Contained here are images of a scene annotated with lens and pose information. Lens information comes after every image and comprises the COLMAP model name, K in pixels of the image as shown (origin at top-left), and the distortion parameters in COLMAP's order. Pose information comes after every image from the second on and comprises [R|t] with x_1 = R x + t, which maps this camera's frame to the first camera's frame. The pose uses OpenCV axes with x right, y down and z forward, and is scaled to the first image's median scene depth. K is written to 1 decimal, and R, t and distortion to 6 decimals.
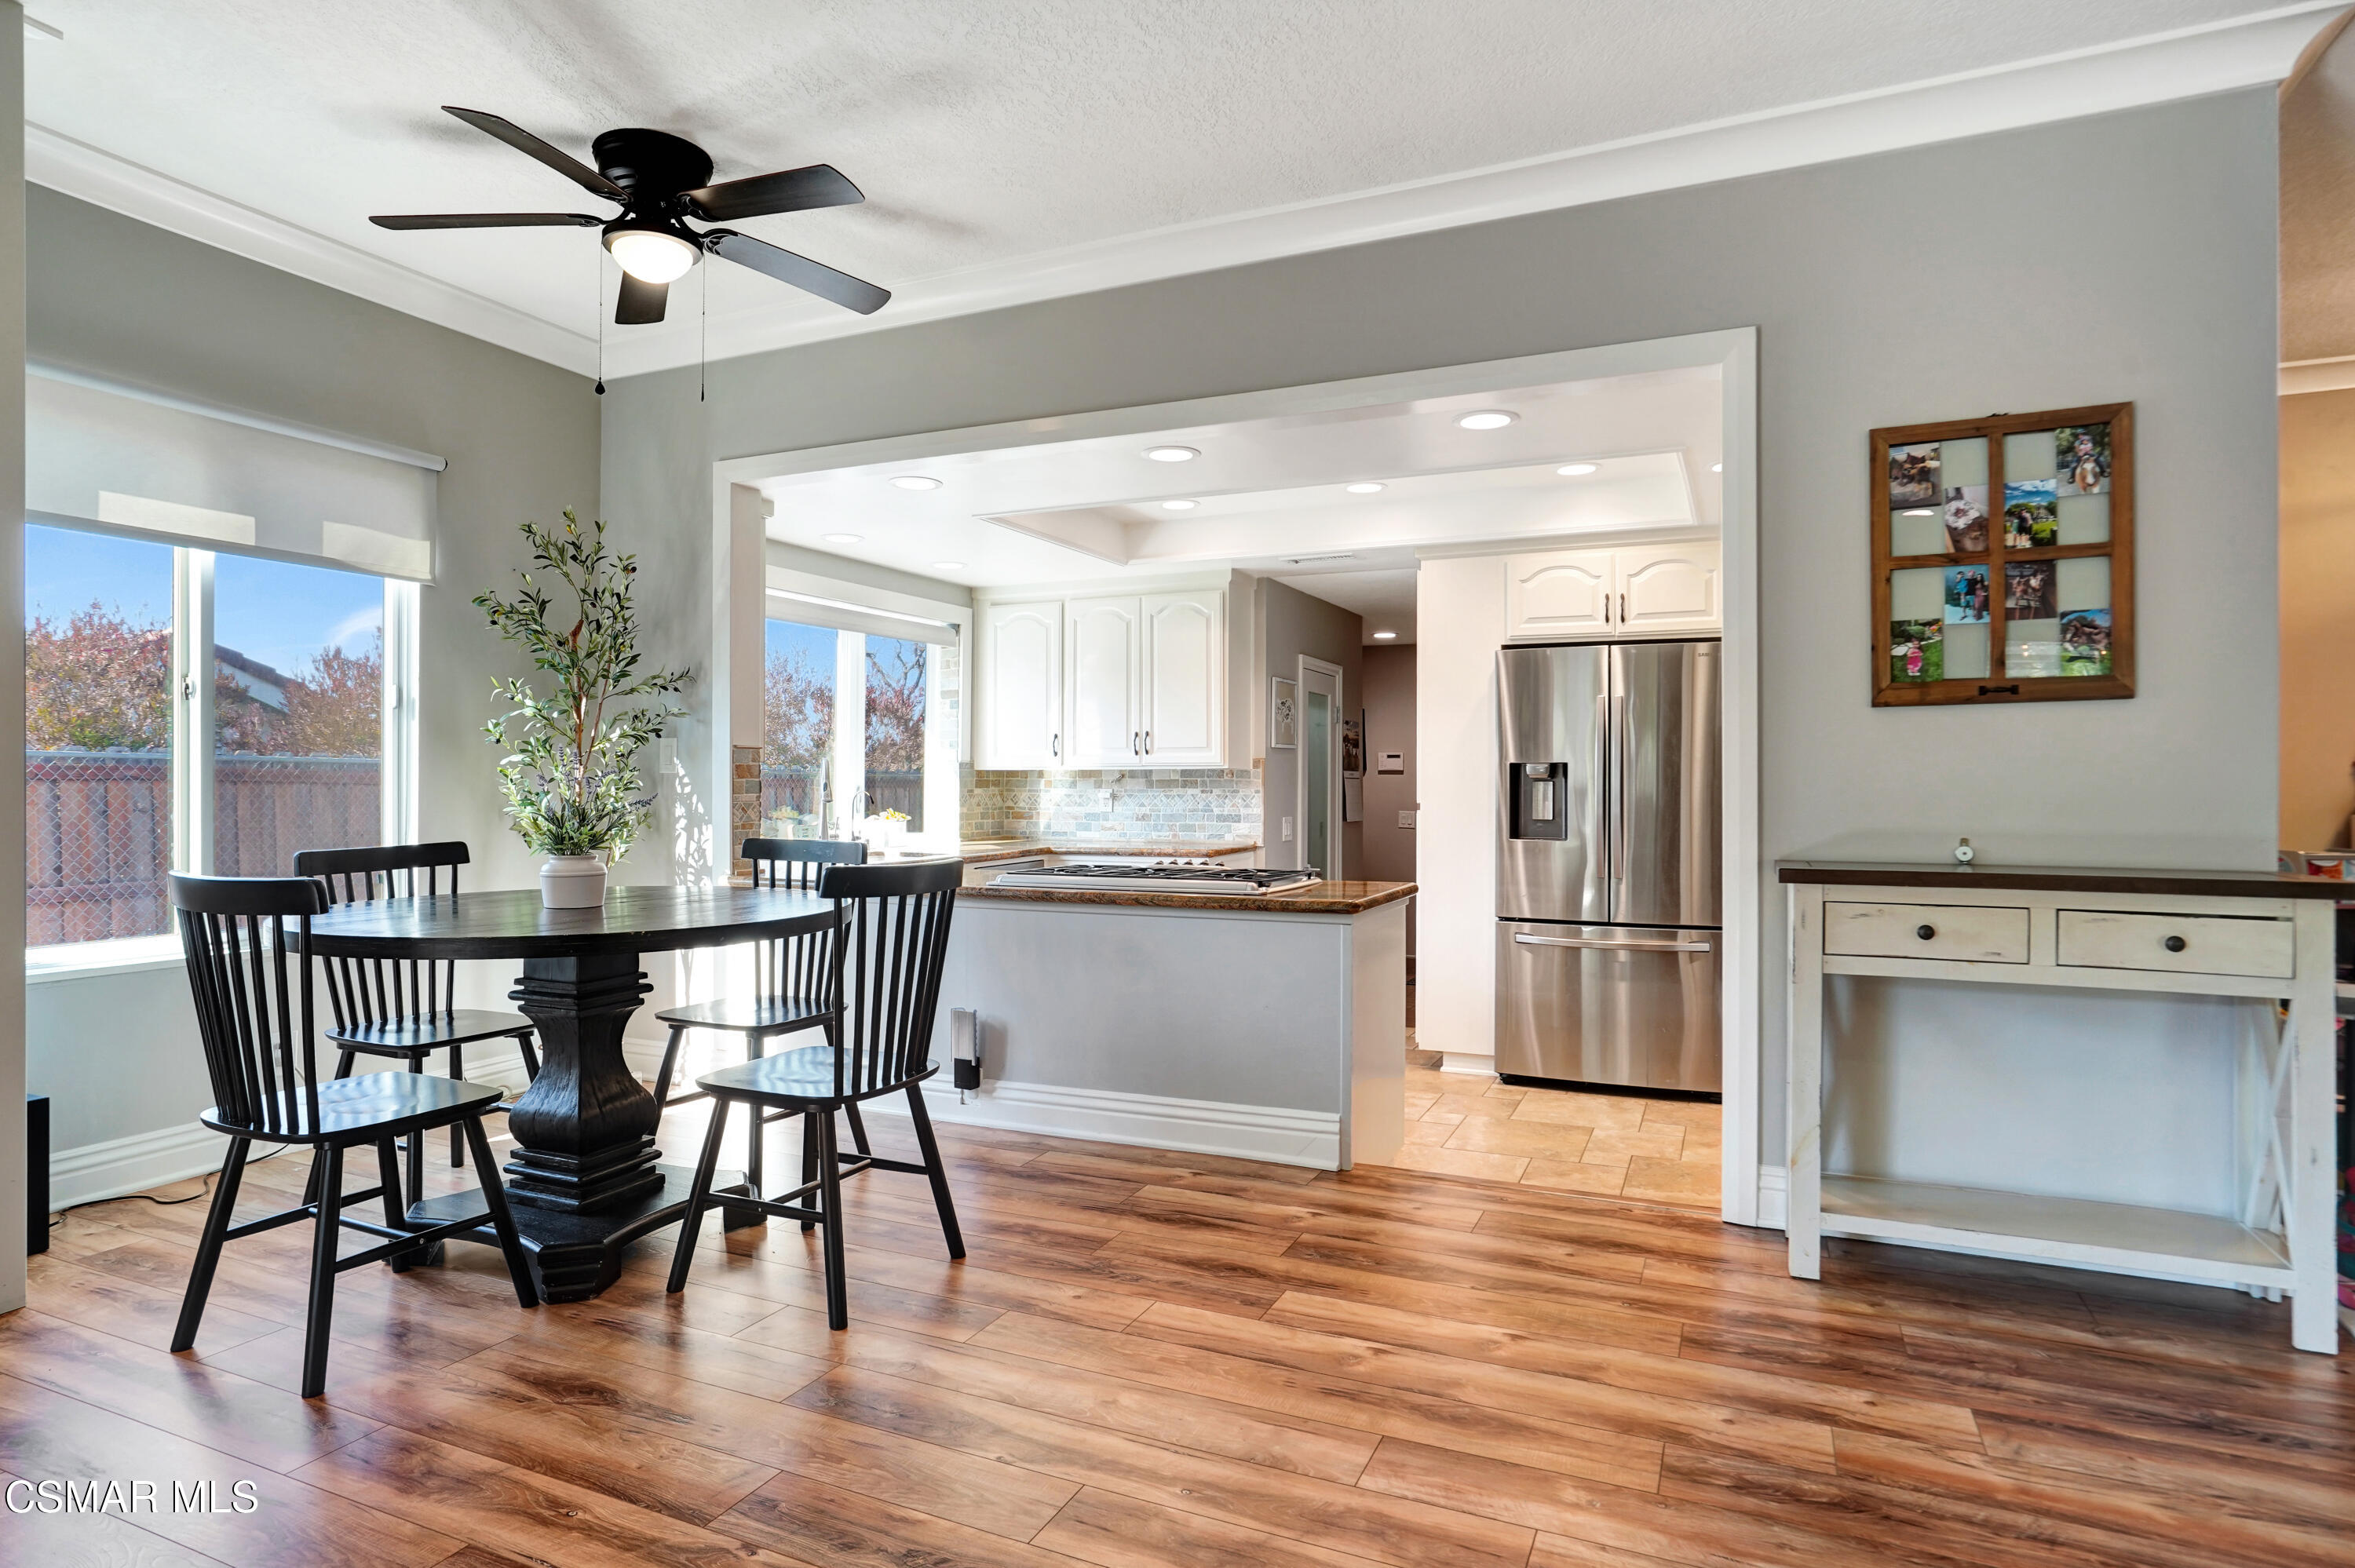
lens RADIAL K [[1289.6, 0, 1168.6], [0, 1289.6, 780.6], [0, 0, 1]] dist [-0.020650, 0.001414]
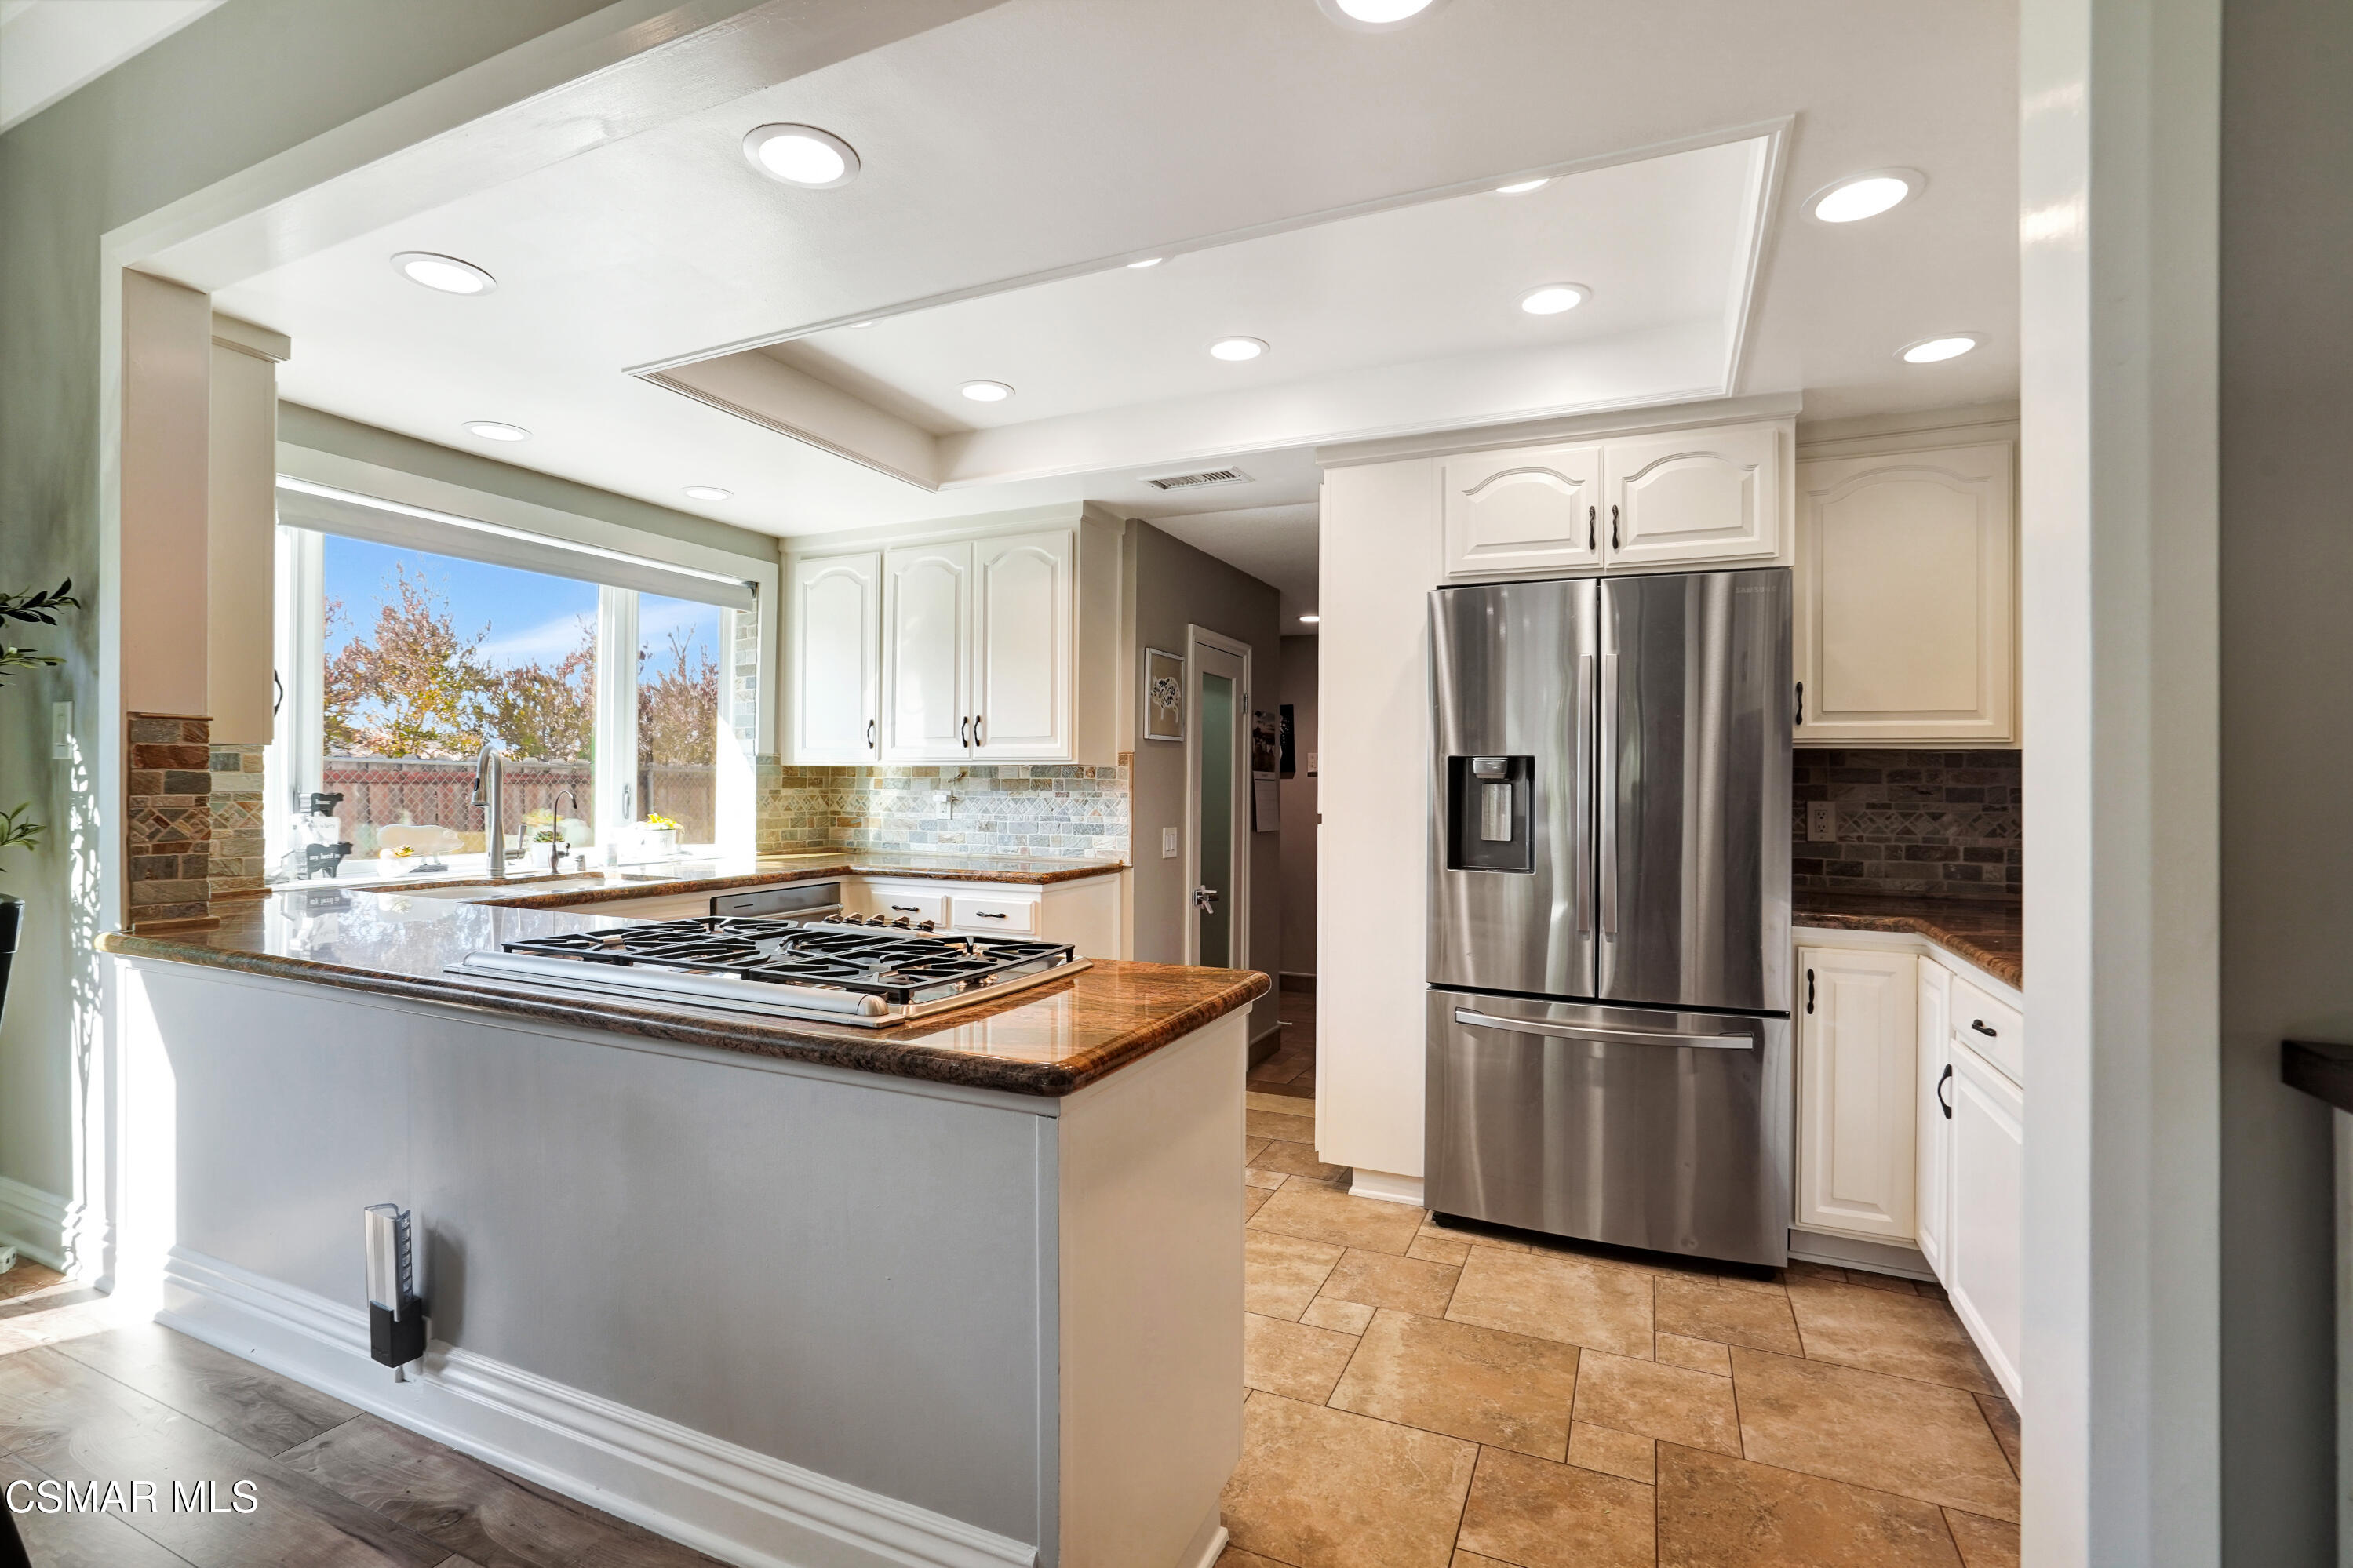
lens RADIAL K [[1079.0, 0, 1169.2], [0, 1079.0, 769.5], [0, 0, 1]] dist [-0.026770, 0.002110]
pose [[0.999974, 0.006988, -0.001558, 0.113868], [-0.007008, 0.999887, -0.013298, 0.001734], [0.001465, 0.013308, 0.999910, 0.414007]]
